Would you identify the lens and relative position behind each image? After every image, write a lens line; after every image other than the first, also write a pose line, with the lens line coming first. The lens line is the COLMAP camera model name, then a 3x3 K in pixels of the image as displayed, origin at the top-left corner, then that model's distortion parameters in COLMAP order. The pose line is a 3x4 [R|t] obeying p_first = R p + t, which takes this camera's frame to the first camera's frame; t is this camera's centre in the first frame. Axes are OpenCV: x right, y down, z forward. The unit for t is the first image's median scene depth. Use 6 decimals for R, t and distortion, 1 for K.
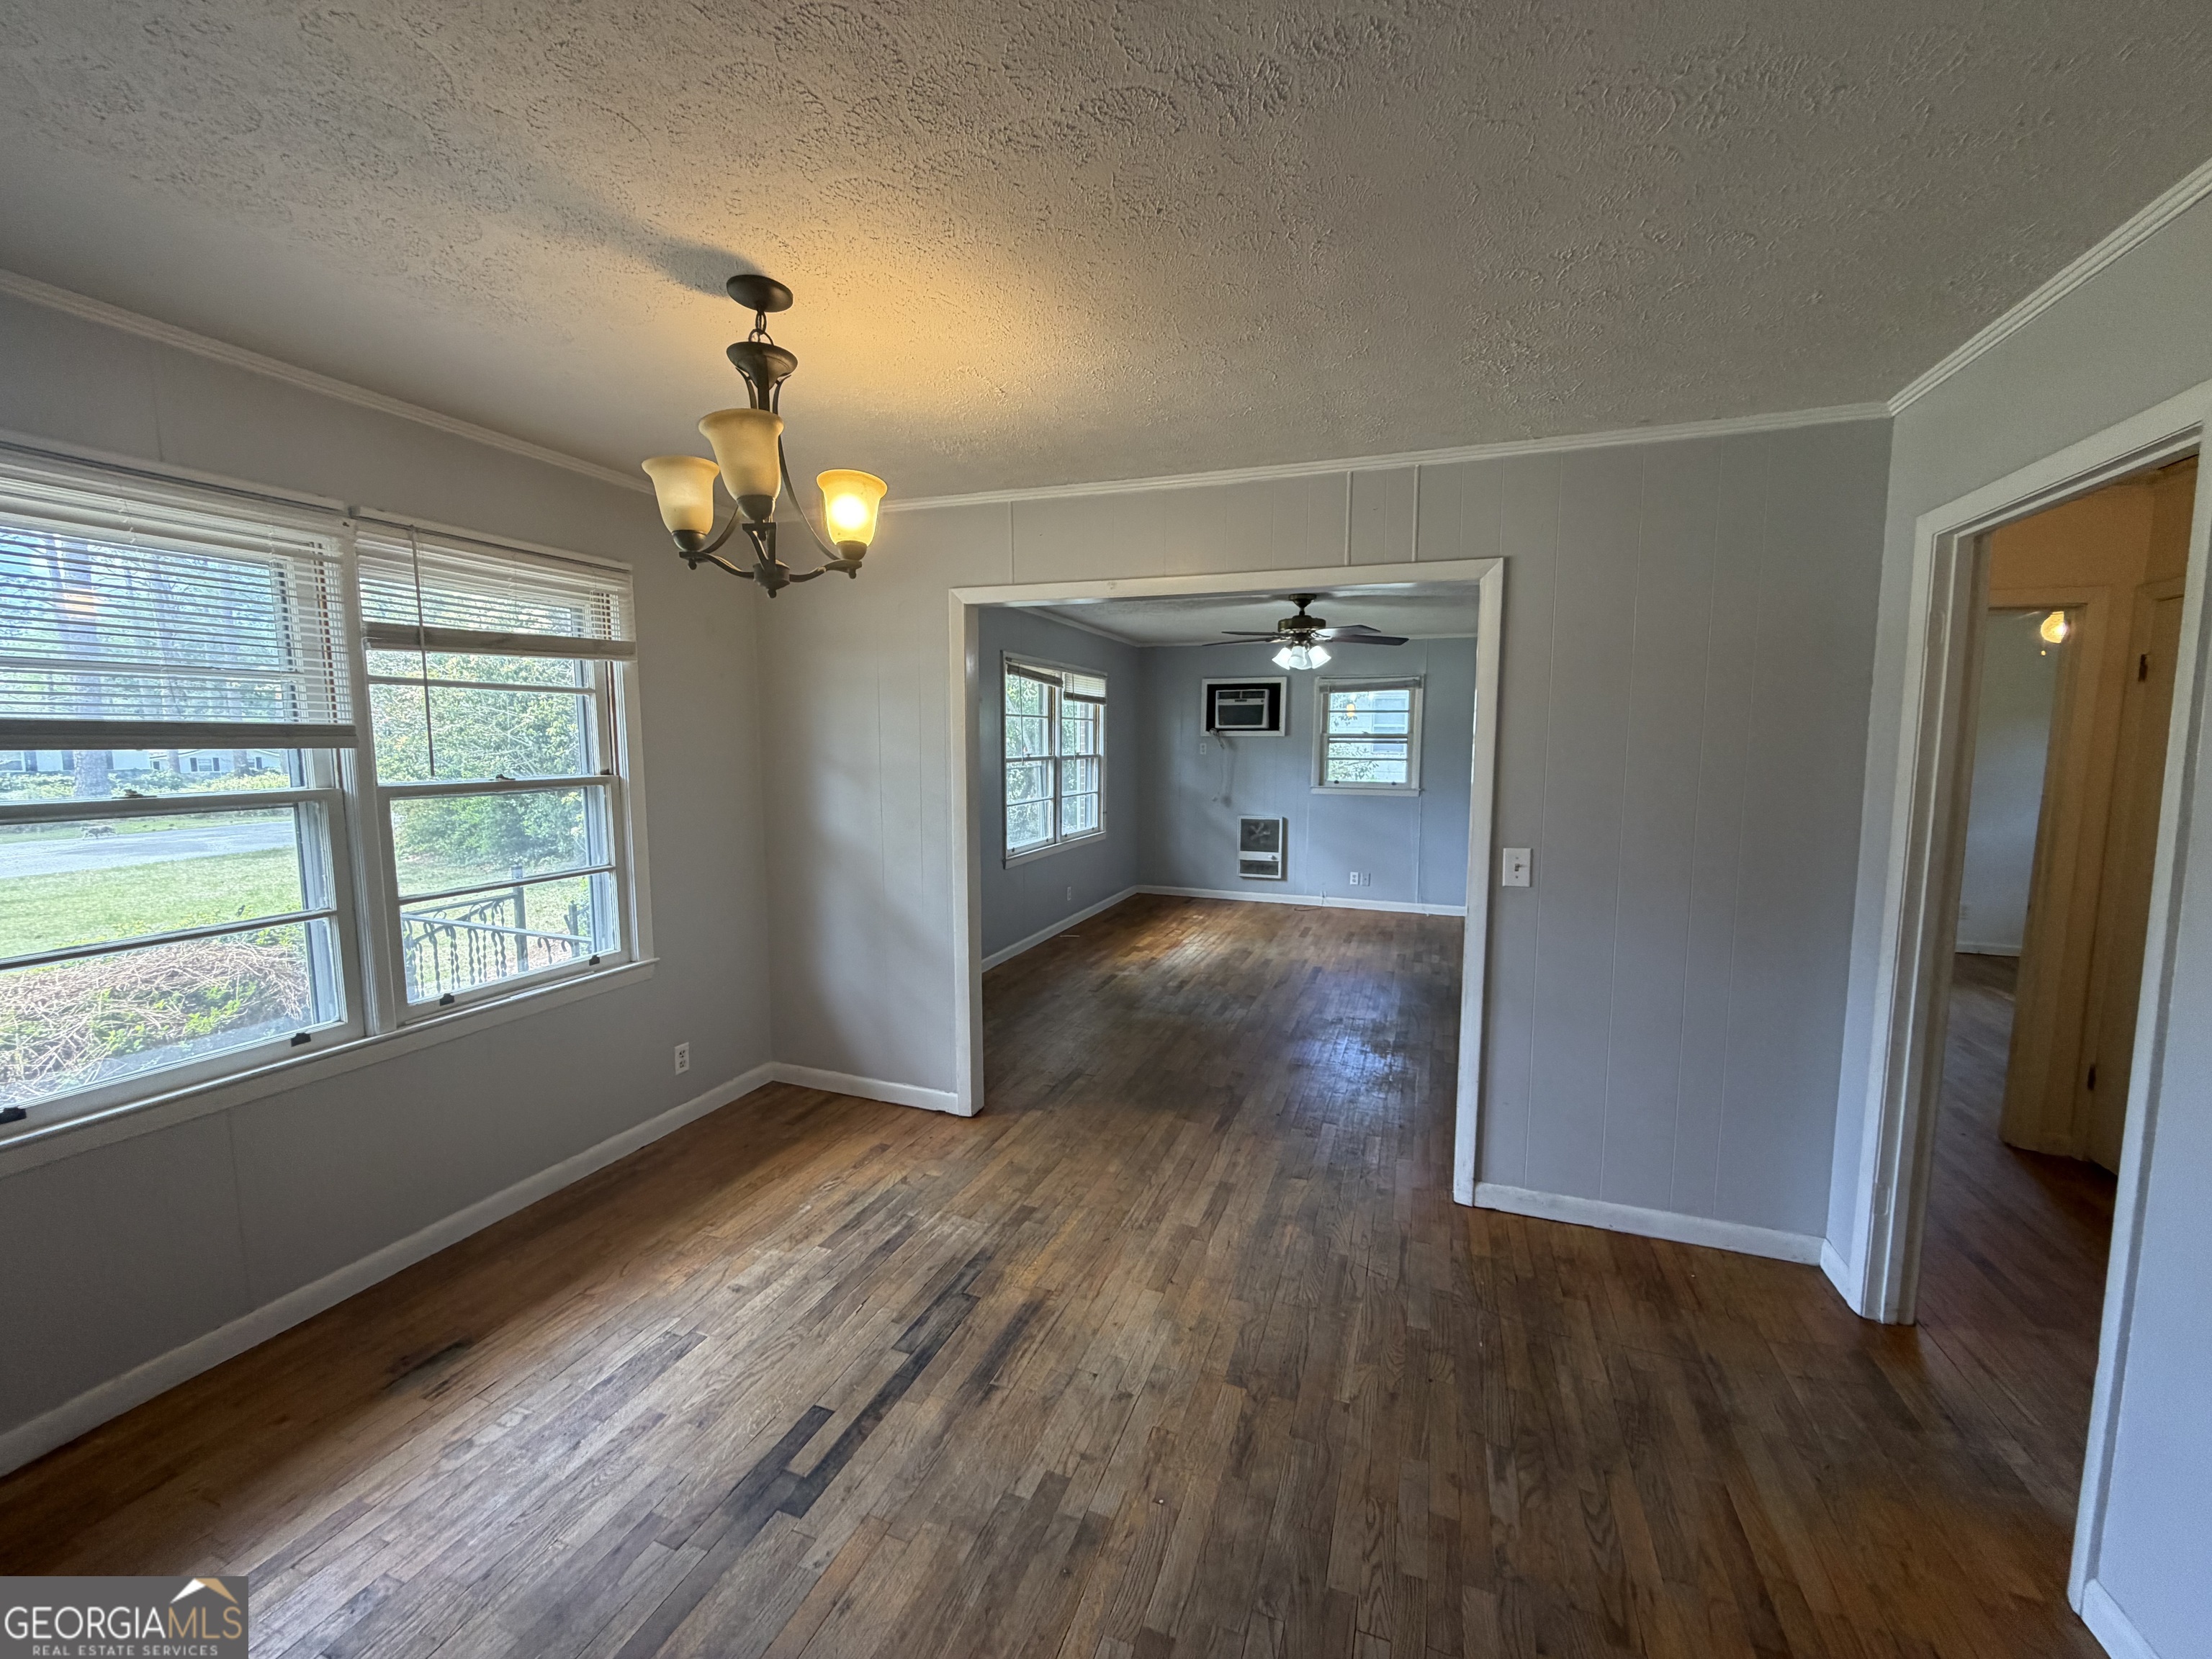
lens RADIAL K [[882.9, 0, 1102.7], [0, 882.9, 828.5], [0, 0, 1]] dist [0.002030, 0.000229]
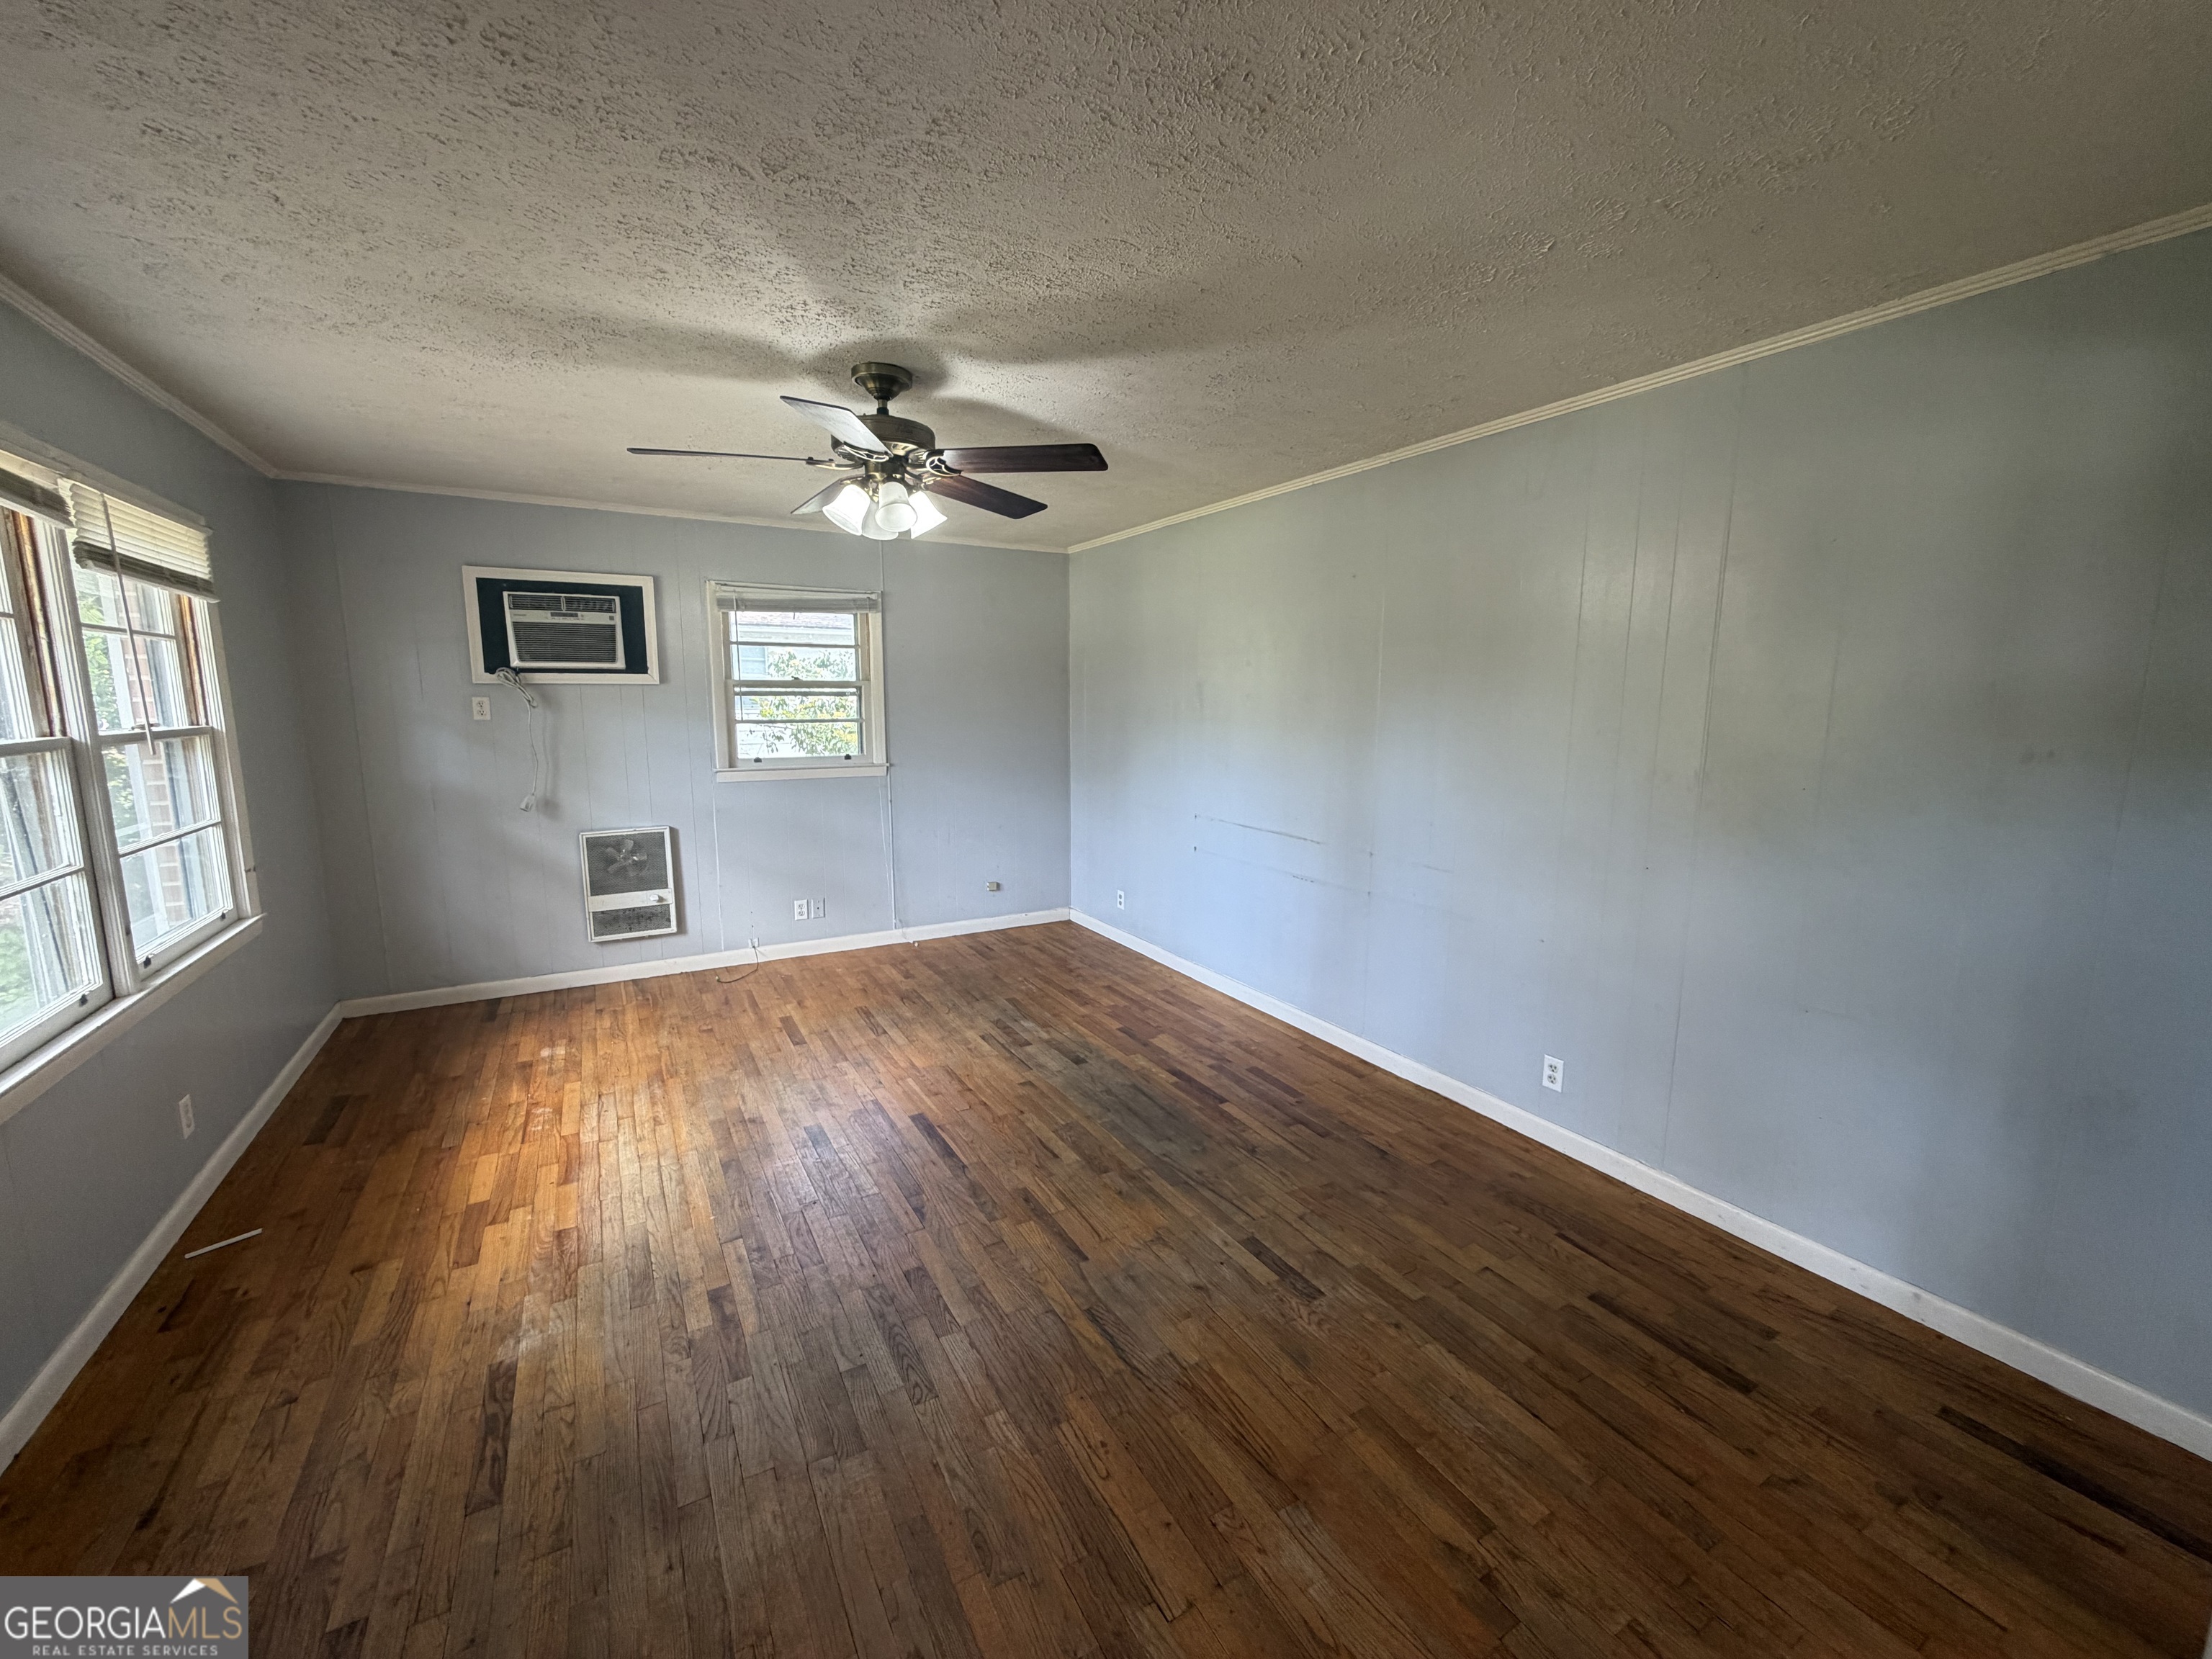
lens RADIAL K [[882.9, 0, 1102.7], [0, 882.9, 828.5], [0, 0, 1]] dist [0.002030, 0.000229]
pose [[0.636933, -0.117619, 0.761894, -0.116458], [0.077157, 0.993056, 0.088803, -0.089163], [-0.767049, 0.002224, 0.641585, 0.913701]]
